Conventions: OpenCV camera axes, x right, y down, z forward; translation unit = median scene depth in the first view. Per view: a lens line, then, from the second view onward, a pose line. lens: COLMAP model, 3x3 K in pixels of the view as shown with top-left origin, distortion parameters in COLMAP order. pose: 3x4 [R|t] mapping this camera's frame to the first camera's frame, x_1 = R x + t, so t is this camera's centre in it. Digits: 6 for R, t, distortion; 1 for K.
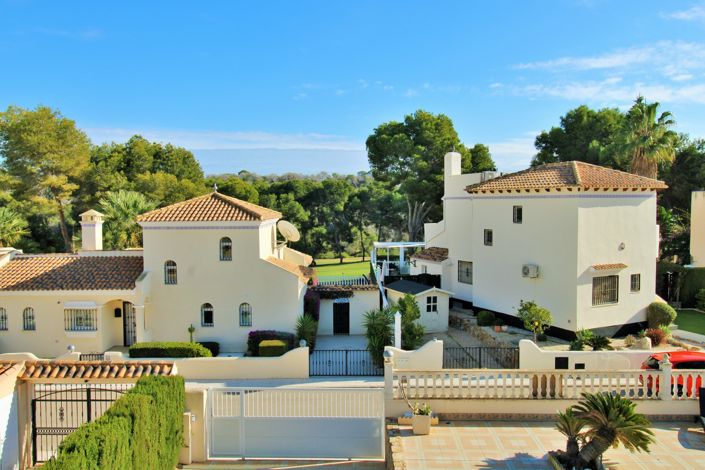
lens RADIAL K [[559.5, 0, 356.3], [0, 559.5, 225.4], [0, 0, 1]] dist [0.007439, 0.002053]
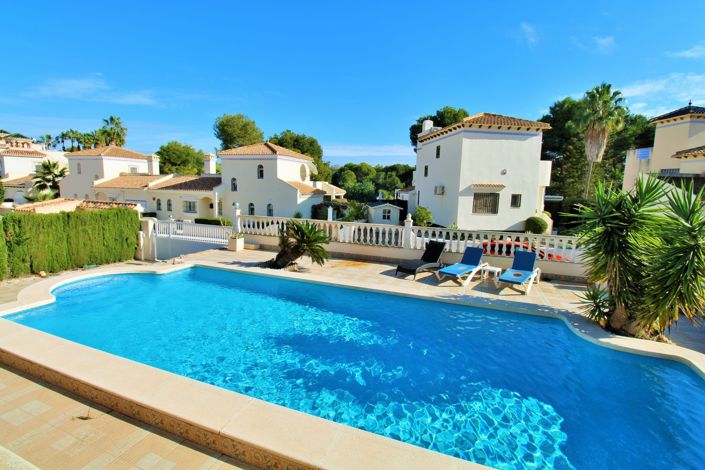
lens RADIAL K [[325.1, 0, 354.7], [0, 325.1, 227.6], [0, 0, 1]] dist [-0.000029, -0.013017]
pose [[0.945497, 0.072747, -0.317402, 0.371615], [-0.046752, 0.994954, 0.088772, 0.111190], [0.322258, -0.069094, 0.944127, 0.136337]]
